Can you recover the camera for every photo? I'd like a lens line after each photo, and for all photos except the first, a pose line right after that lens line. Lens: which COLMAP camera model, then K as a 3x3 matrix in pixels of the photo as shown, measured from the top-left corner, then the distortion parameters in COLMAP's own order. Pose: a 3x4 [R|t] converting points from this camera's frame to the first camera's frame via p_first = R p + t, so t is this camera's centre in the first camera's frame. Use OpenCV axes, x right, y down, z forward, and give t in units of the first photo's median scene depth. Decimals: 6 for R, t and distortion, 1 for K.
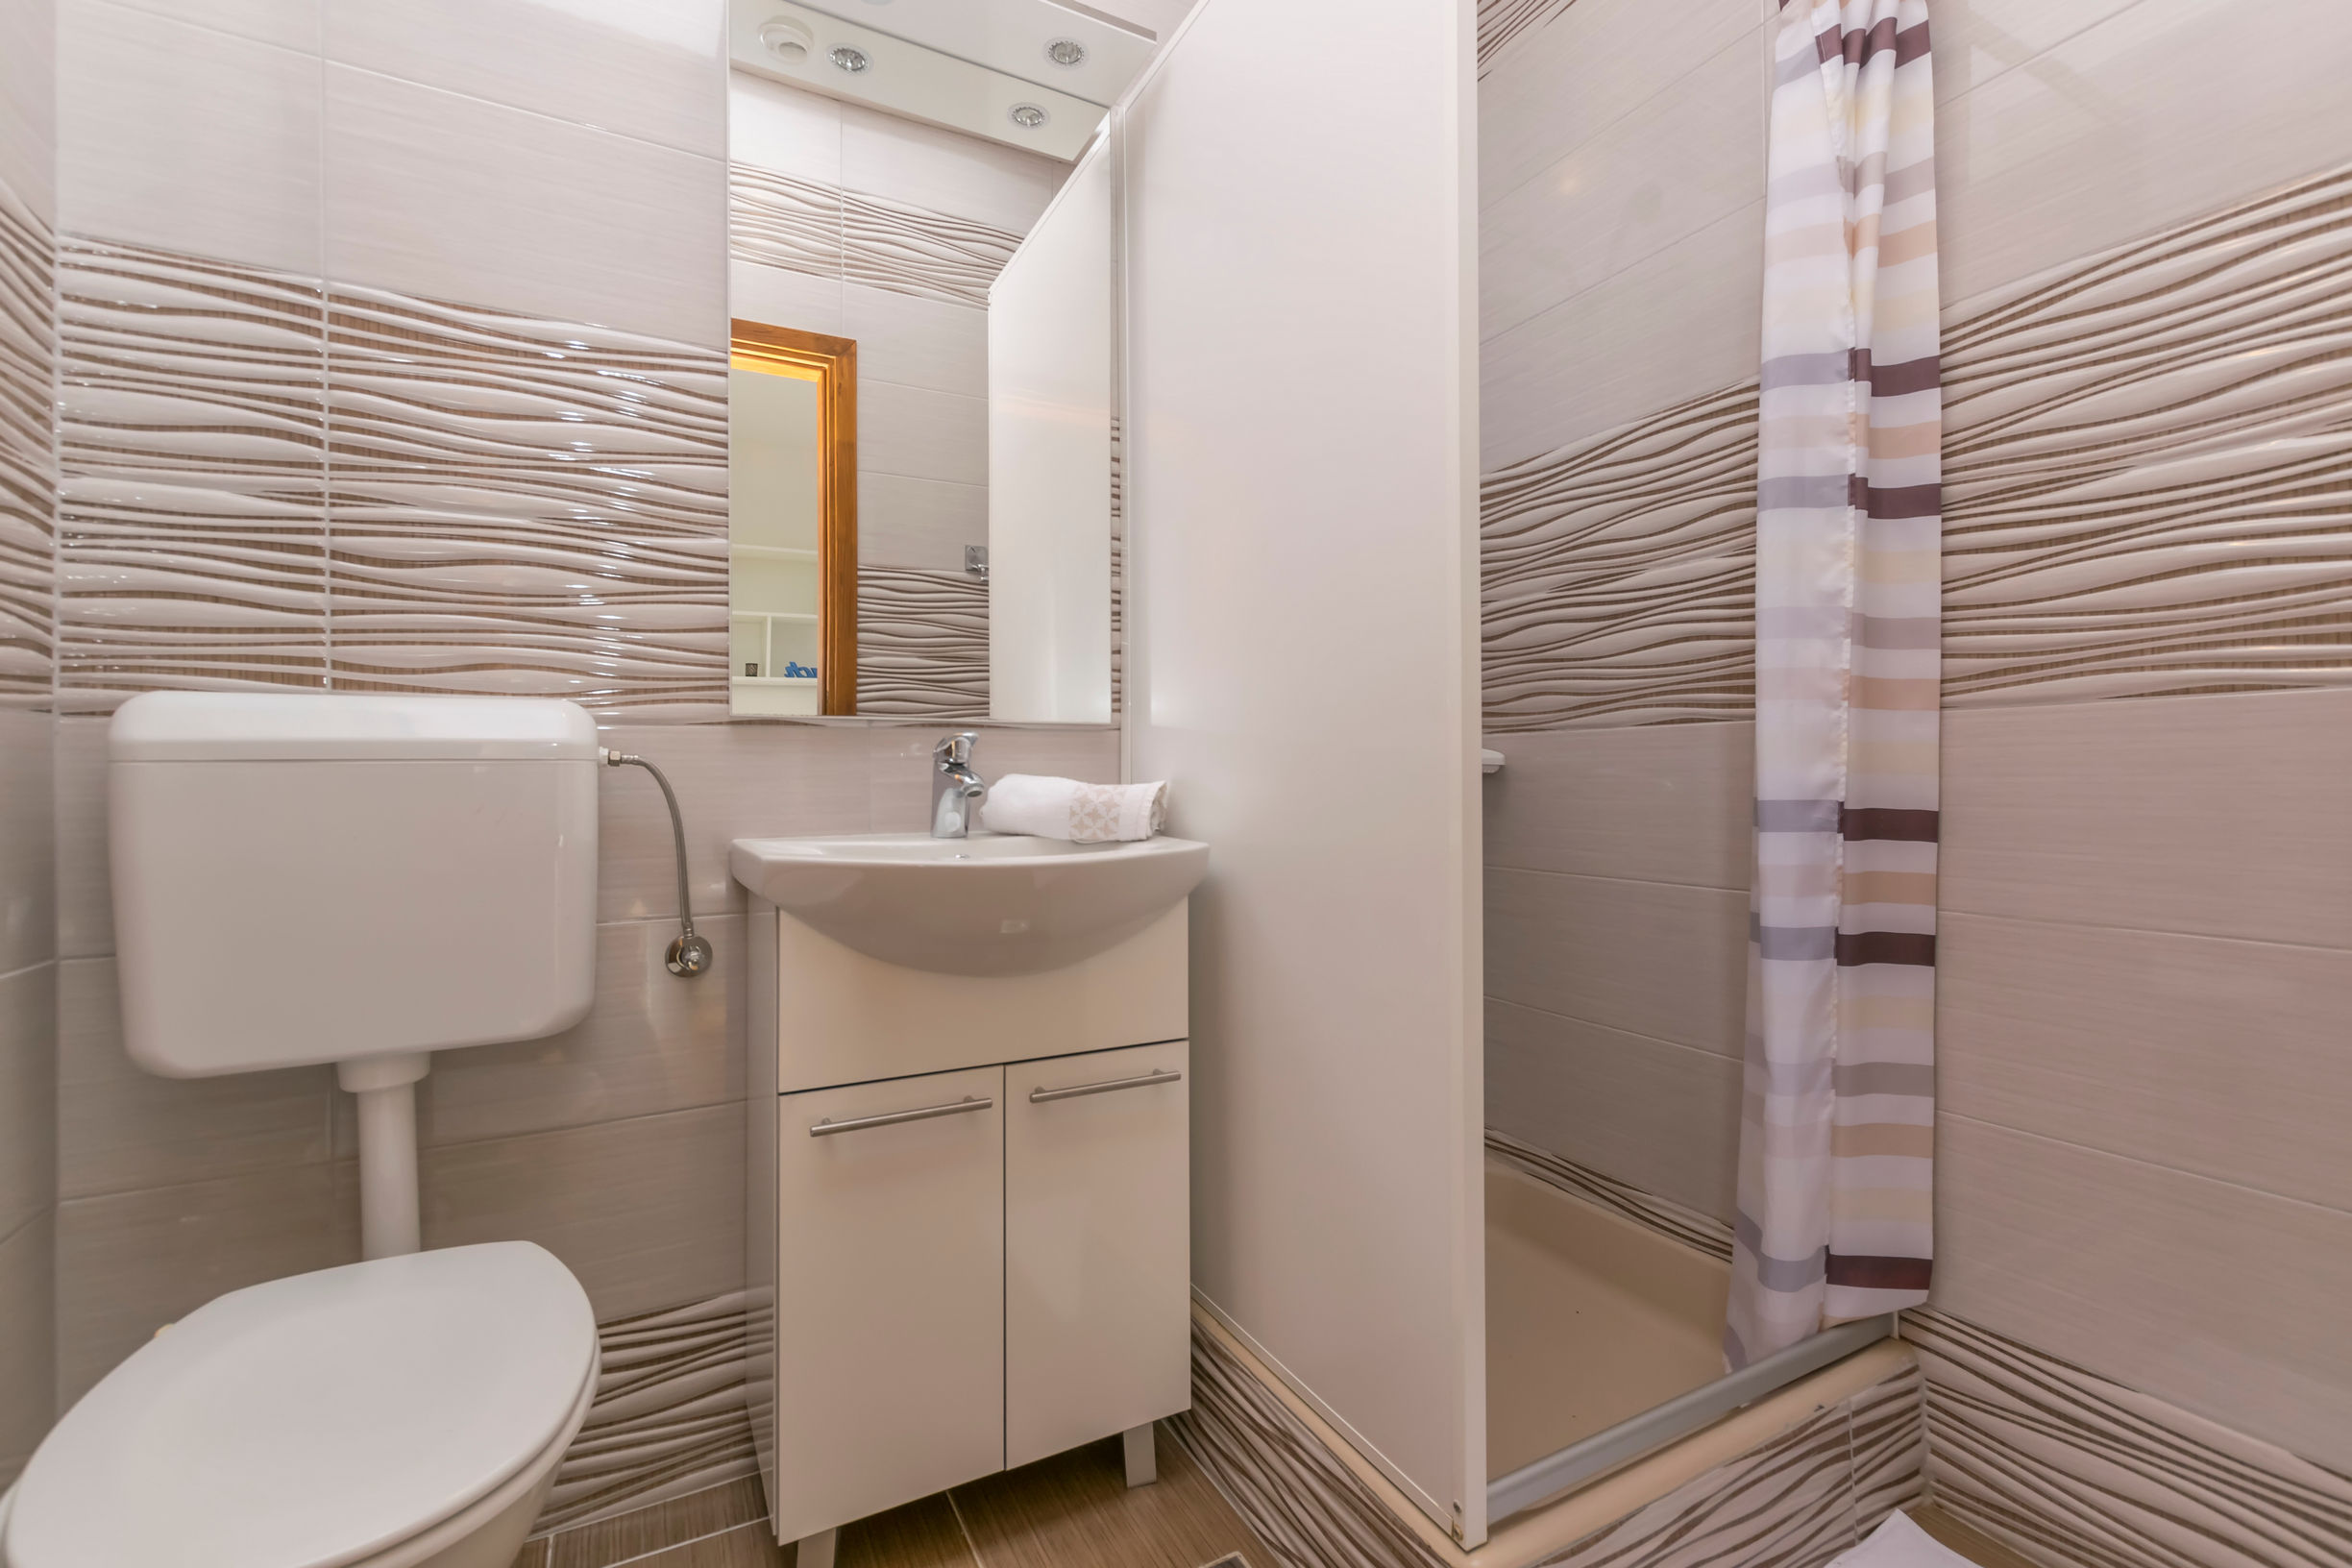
lens RADIAL K [[1018.5, 0, 1178.2], [0, 1018.5, 793.2], [0, 0, 1]] dist [0.001487, -0.000859]
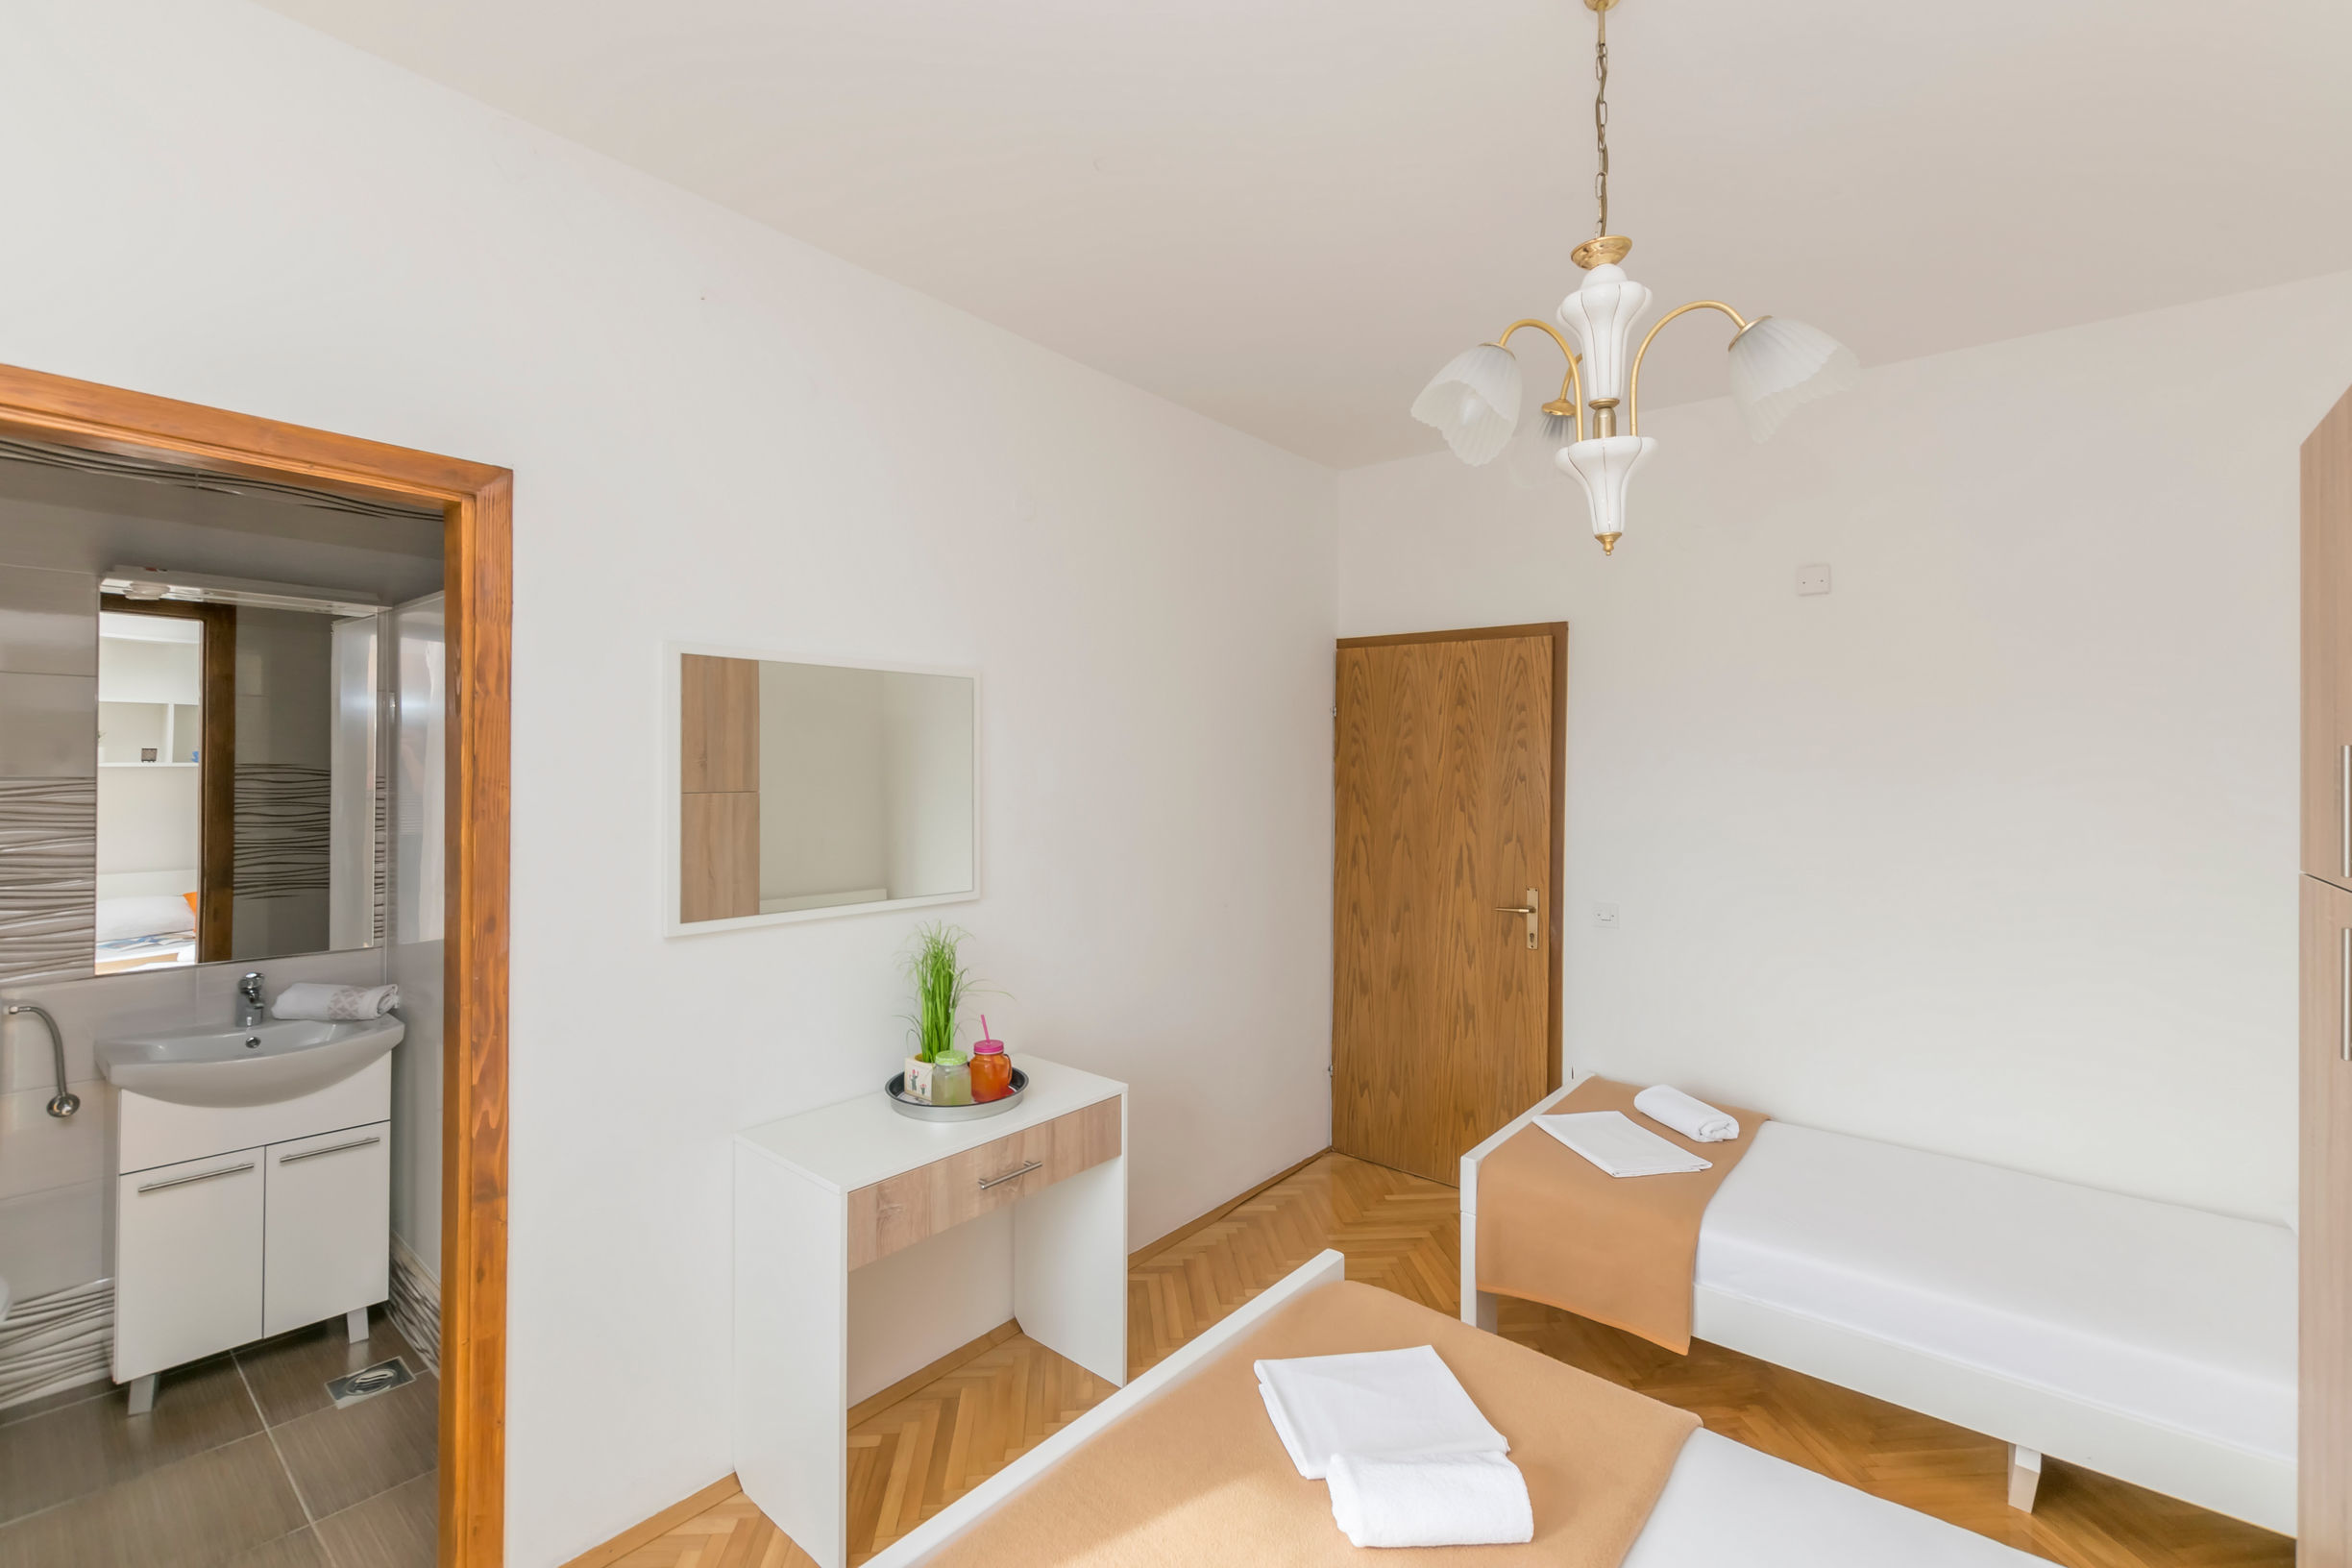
lens RADIAL K [[1018.5, 0, 1178.2], [0, 1018.5, 793.2], [0, 0, 1]] dist [0.001487, -0.000859]
pose [[0.929005, 0.005400, 0.370028, 0.737462], [-0.009837, 0.999901, 0.010103, -0.461067], [-0.369937, -0.013026, 0.928966, -1.510295]]
